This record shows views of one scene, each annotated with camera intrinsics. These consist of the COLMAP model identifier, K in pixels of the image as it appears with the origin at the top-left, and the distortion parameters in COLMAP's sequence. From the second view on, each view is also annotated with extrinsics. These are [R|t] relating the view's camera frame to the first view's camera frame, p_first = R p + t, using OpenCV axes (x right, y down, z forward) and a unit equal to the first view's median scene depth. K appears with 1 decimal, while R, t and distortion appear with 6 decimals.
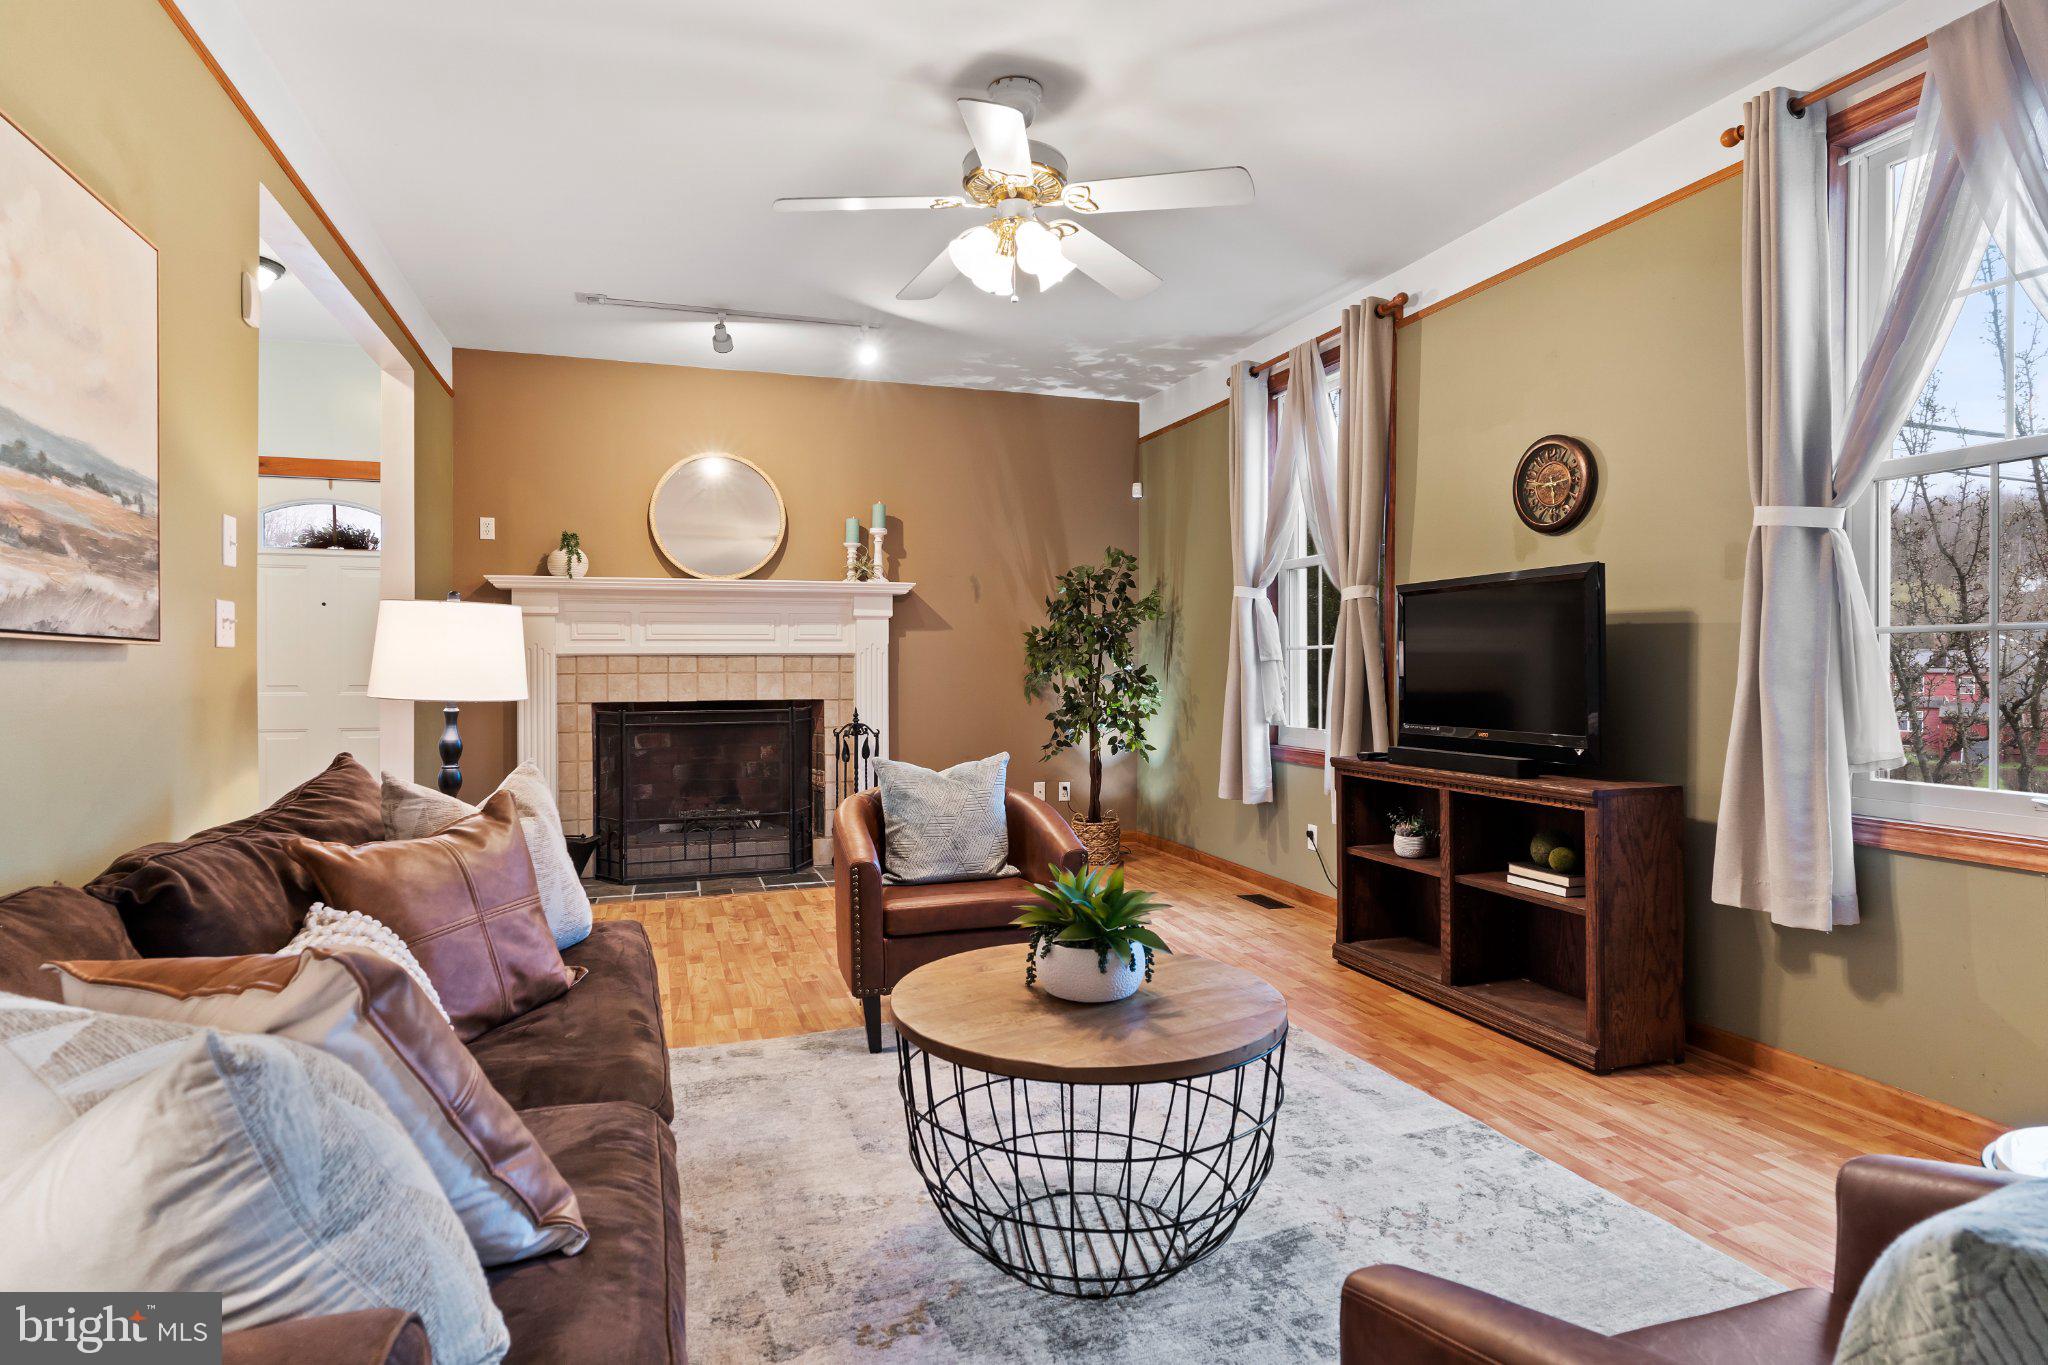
lens RADIAL K [[1074.8, 0, 1006.4], [0, 1074.8, 671.6], [0, 0, 1]] dist [-0.000617, 0.000451]
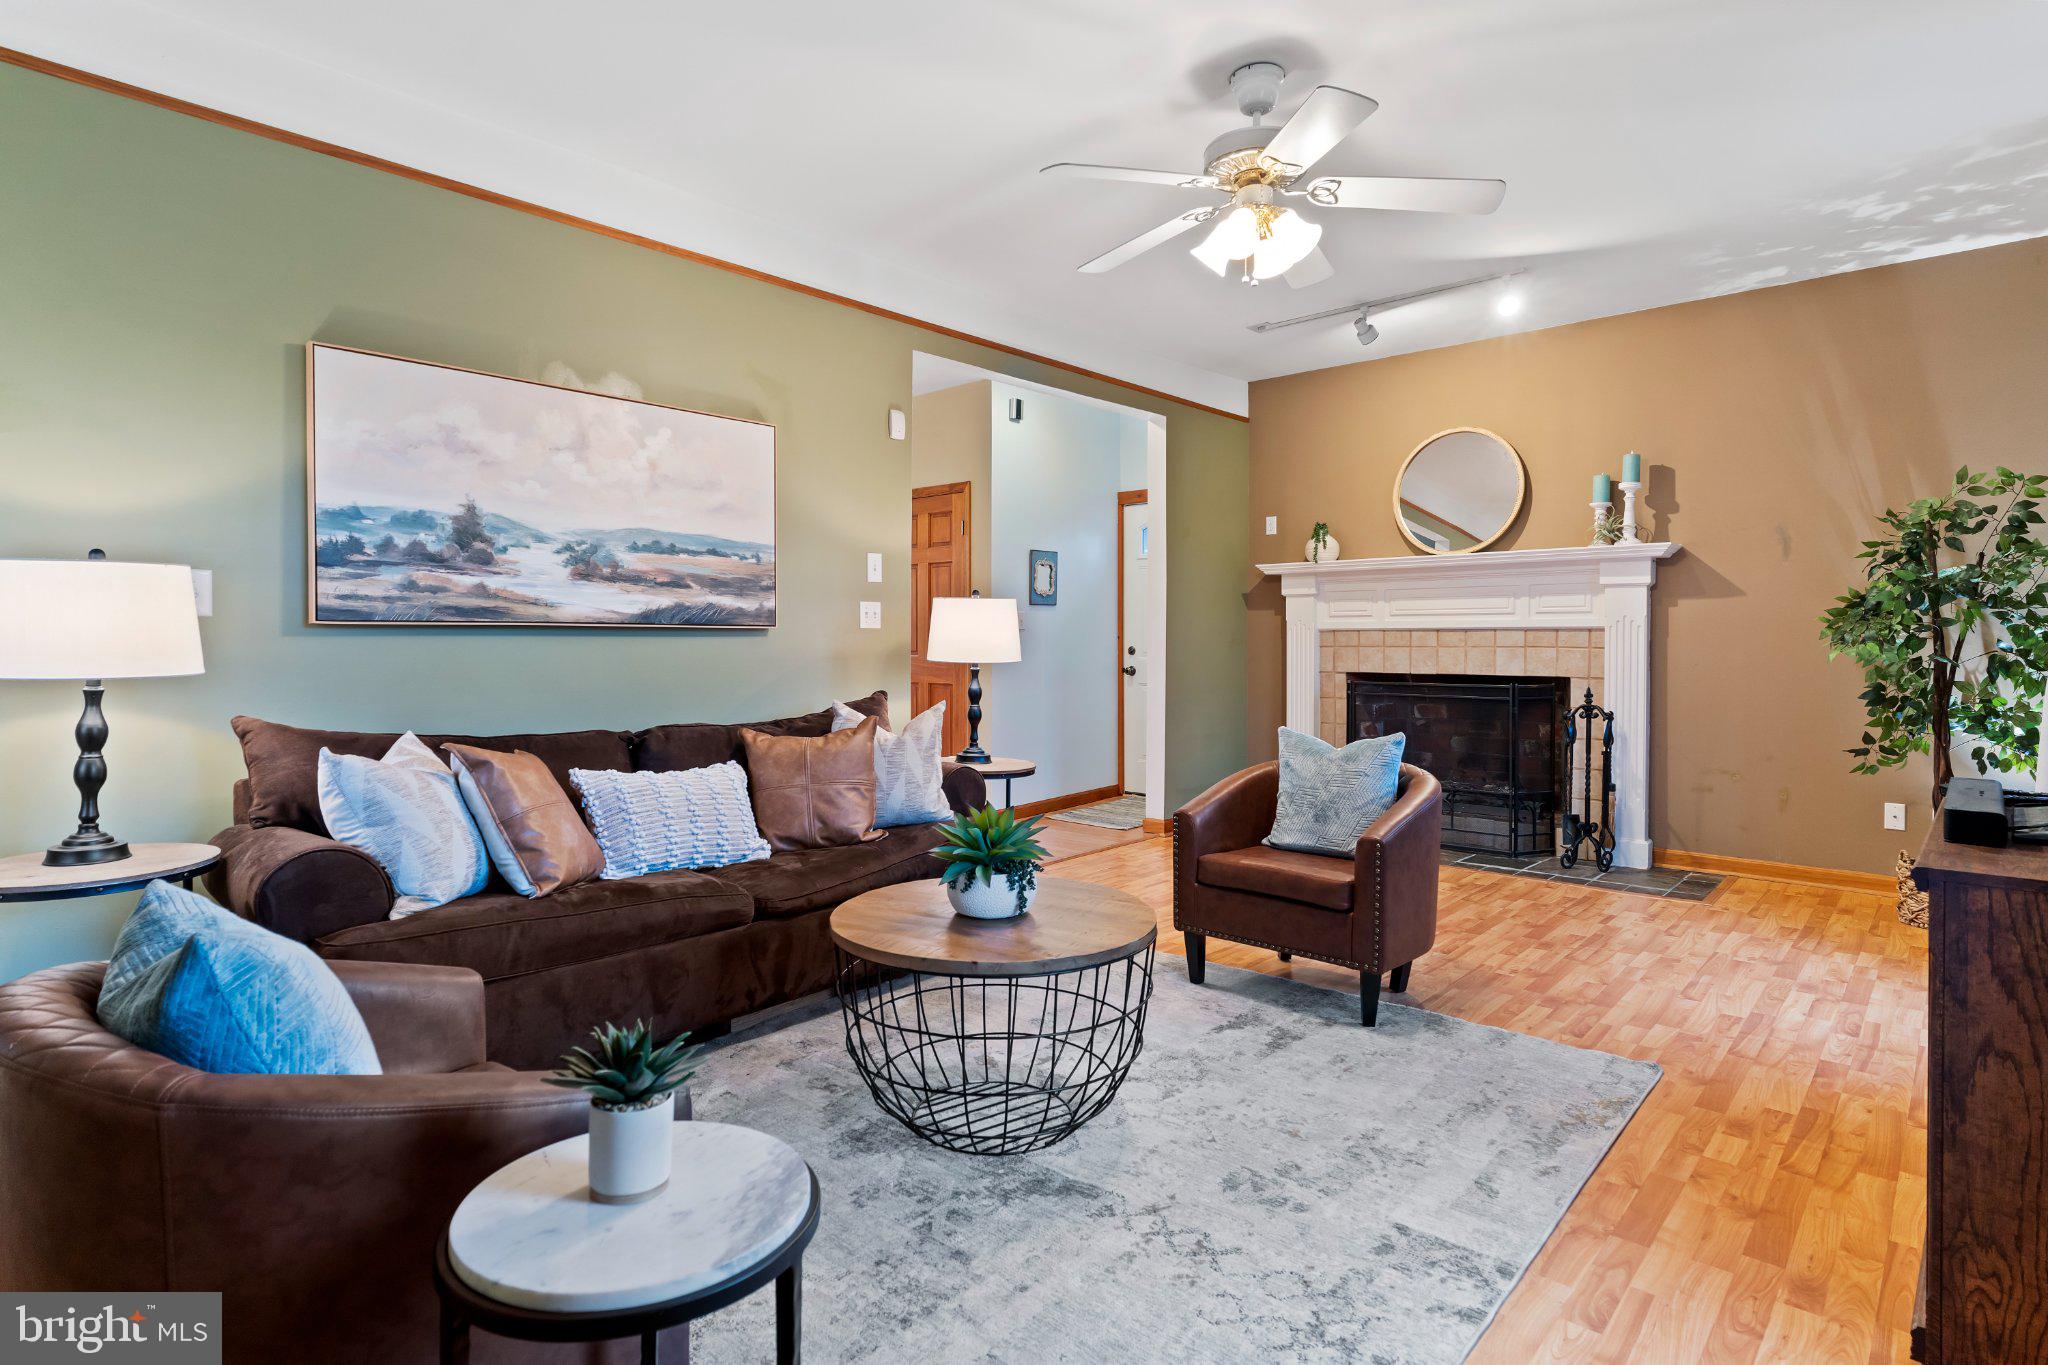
lens RADIAL K [[1057.4, 0, 1018.1], [0, 1057.4, 660.4], [0, 0, 1]] dist [-0.004118, 0.000870]
pose [[0.489347, 0.021463, -0.871825, 0.409297], [-0.007934, 0.999765, 0.020159, -0.003100], [0.872053, -0.002947, 0.489403, 0.162310]]
